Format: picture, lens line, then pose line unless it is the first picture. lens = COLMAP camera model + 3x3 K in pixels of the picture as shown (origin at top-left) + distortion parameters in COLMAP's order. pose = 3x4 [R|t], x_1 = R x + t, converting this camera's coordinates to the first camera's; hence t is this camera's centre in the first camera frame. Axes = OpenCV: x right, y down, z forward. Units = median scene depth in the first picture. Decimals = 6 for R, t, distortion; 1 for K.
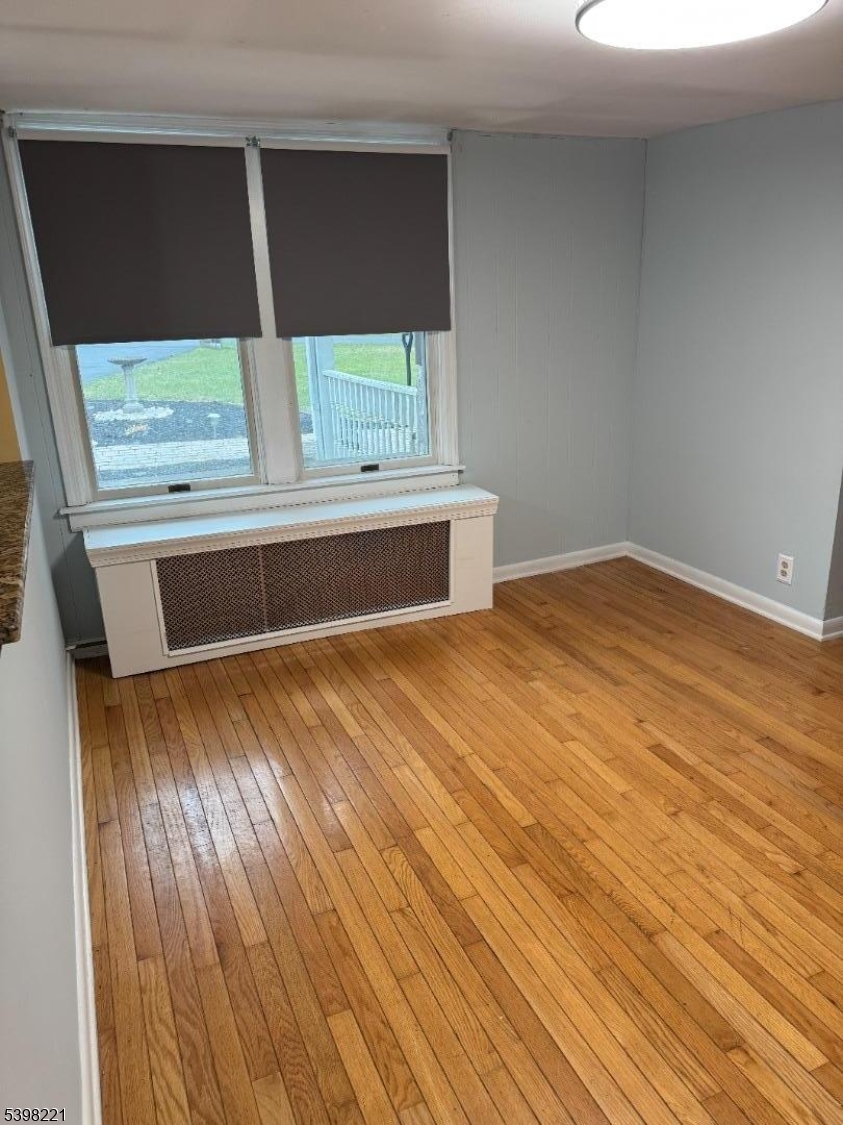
lens RADIAL K [[789.6, 0, 421.5], [0, 789.6, 562.5], [0, 0, 1]] dist [0.142218, -0.222987]
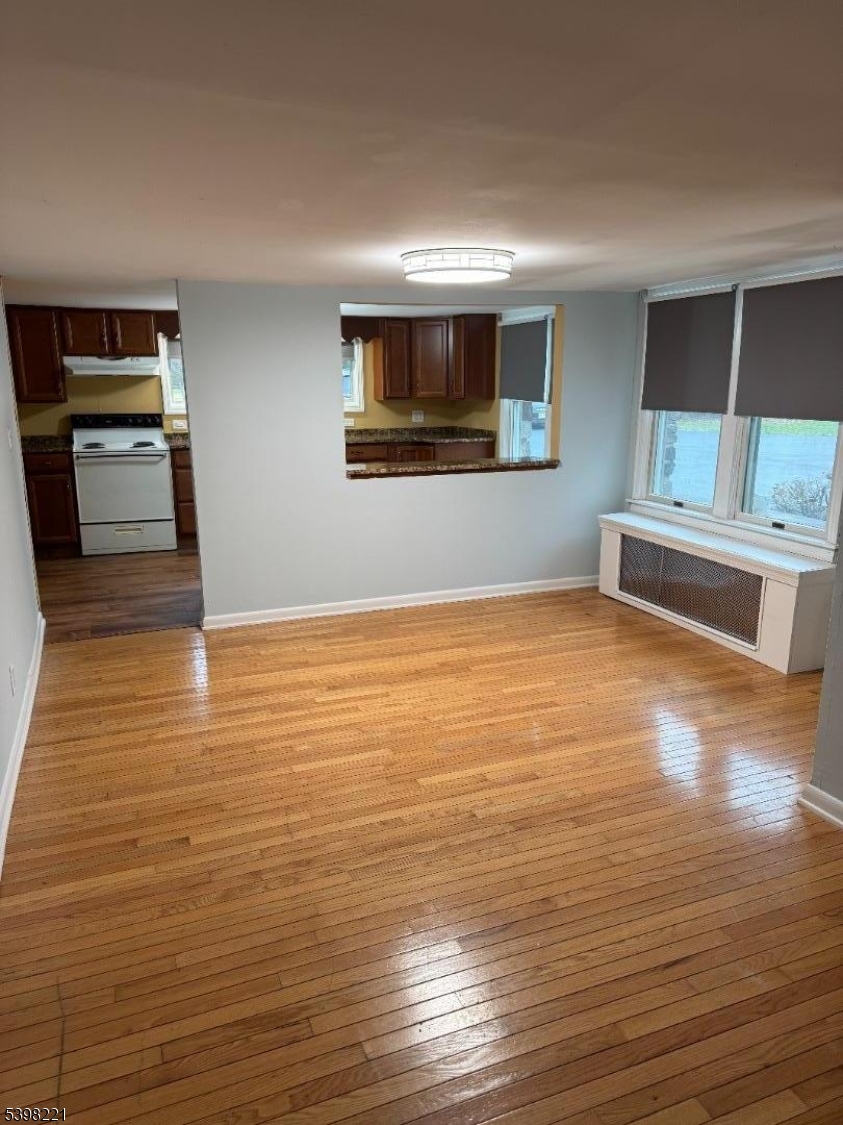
lens RADIAL K [[789.6, 0, 421.5], [0, 789.6, 562.5], [0, 0, 1]] dist [0.142218, -0.222987]
pose [[-0.031566, 0.254660, -0.966515, 1.362116], [-0.315863, 0.914899, 0.251377, -0.242161], [0.948279, 0.313222, 0.051558, 0.522329]]
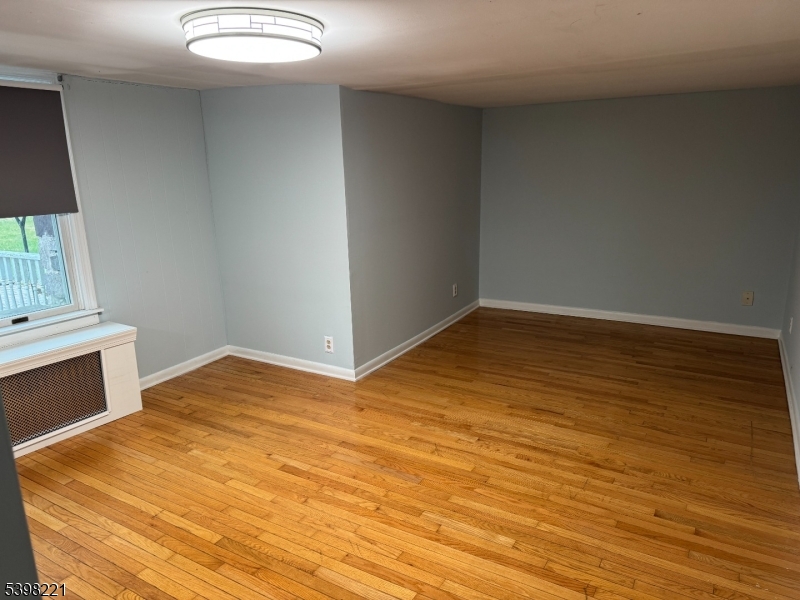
lens RADIAL K [[567.3, 0, 400.0], [0, 567.3, 300.0], [0, 0, 1]] dist [0.000711, -0.003724]
pose [[0.814365, -0.123283, 0.567108, -0.095533], [0.184020, 0.981606, -0.050862, 0.005199], [-0.550405, 0.145780, 0.822072, -0.078615]]
